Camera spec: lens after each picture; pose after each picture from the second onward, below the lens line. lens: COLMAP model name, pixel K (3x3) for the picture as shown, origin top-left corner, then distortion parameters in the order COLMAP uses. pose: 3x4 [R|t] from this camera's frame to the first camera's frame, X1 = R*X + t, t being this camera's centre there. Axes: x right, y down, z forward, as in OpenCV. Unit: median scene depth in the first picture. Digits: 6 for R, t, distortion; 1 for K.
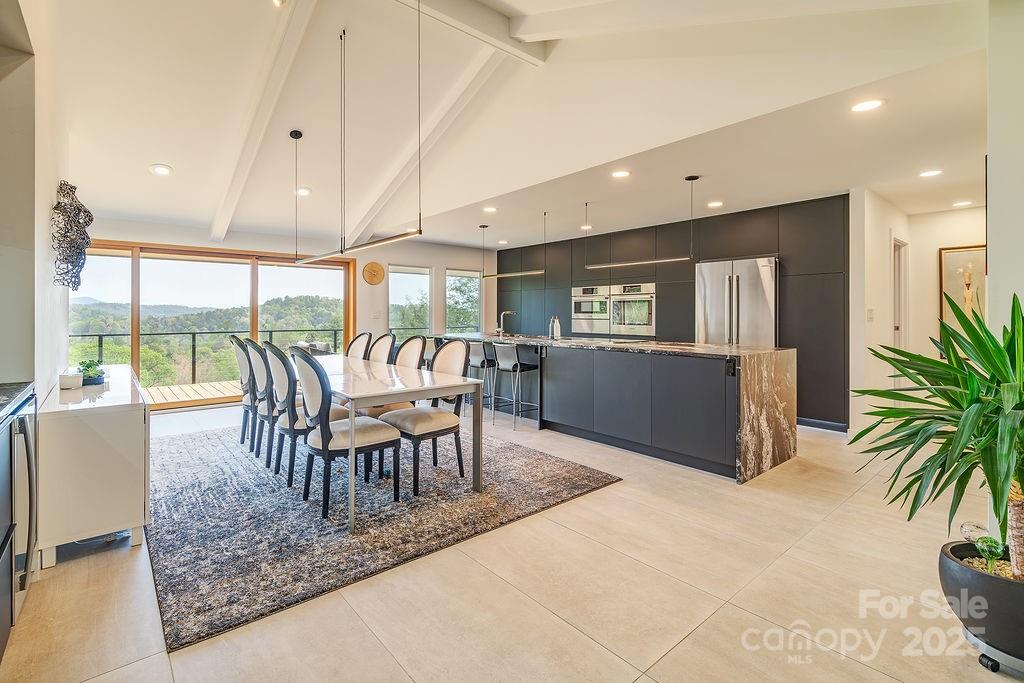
lens RADIAL K [[469.2, 0, 526.0], [0, 469.2, 311.9], [0, 0, 1]] dist [0.029688, -0.009555]
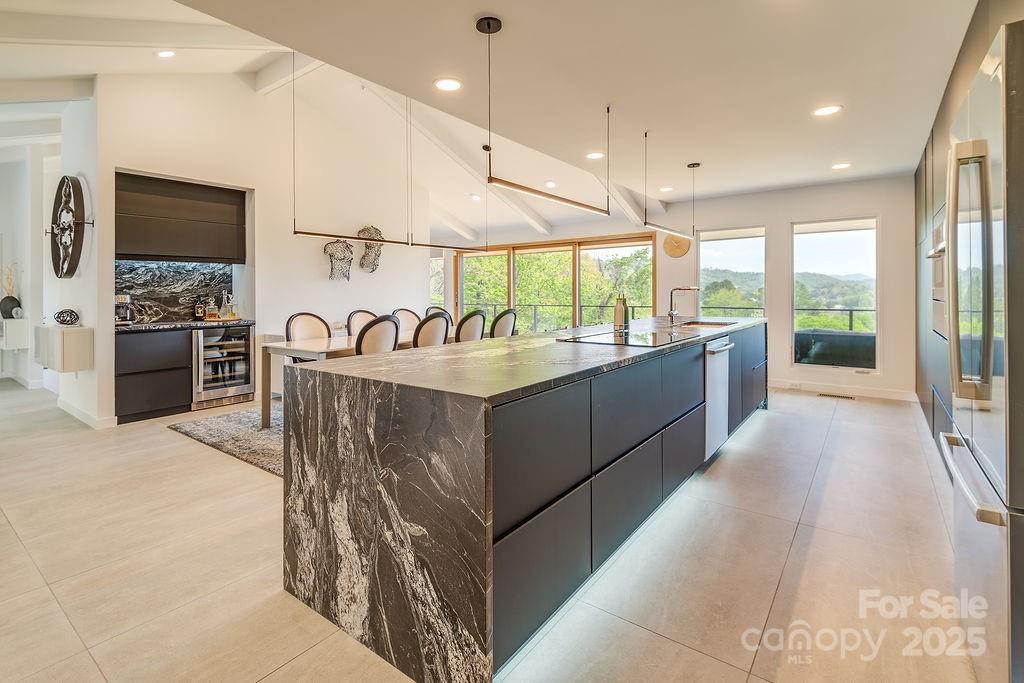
lens RADIAL K [[469.2, 0, 490.6], [0, 469.2, 289.1], [0, 0, 1]] dist [0.029688, -0.009555]
pose [[0.194061, -0.007461, -0.980961, 0.753401], [0.009530, 0.999938, -0.005720, 0.003430], [0.980943, -0.008239, 0.194120, 0.798204]]
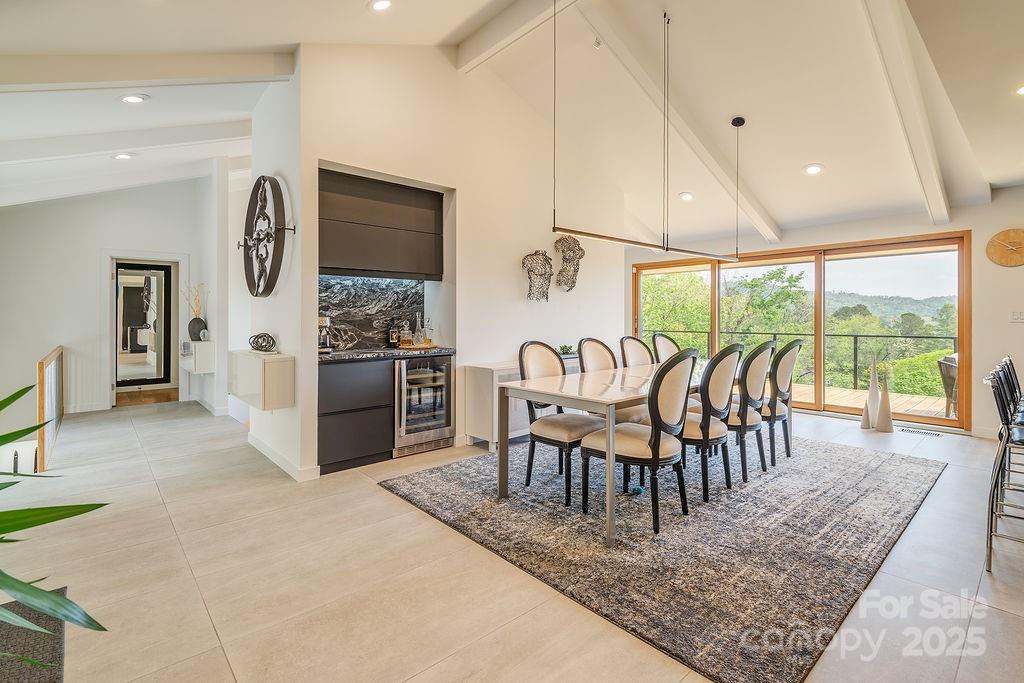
lens RADIAL K [[469.2, 0, 505.2], [0, 469.2, 312.0], [0, 0, 1]] dist [0.029688, -0.009555]
pose [[0.002411, -0.009549, -0.999951, 0.459521], [0.006091, 0.999936, -0.009535, 0.003874], [0.999979, -0.006068, 0.002469, 0.563014]]
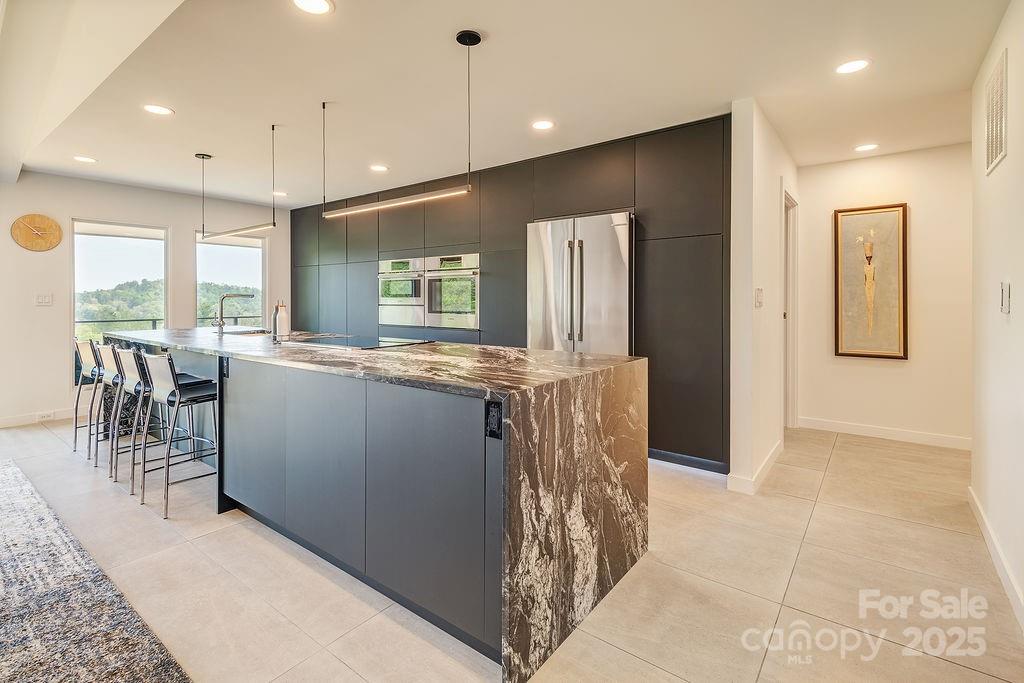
lens RADIAL K [[469.2, 0, 528.3], [0, 469.2, 298.3], [0, 0, 1]] dist [0.029688, -0.009555]
pose [[0.979570, -0.001836, 0.201096, 0.271443], [0.001335, 0.999996, 0.002629, 0.004663], [-0.201100, -0.002307, 0.979568, 0.410103]]
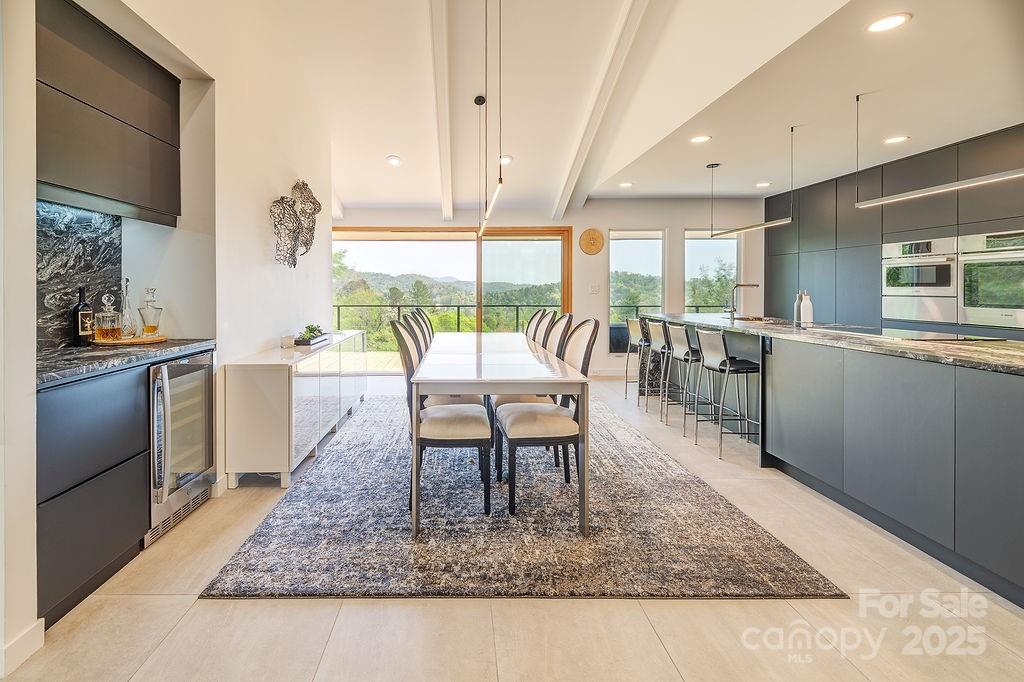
lens RADIAL K [[513.6, 0, 468.6], [0, 513.6, 290.1], [0, 0, 1]] dist [0.021241, -0.003641]
pose [[0.757857, 0.001397, -0.652419, 0.185390], [0.001835, 0.999989, 0.004273, 0.005203], [0.652418, -0.004436, 0.757846, 0.197981]]
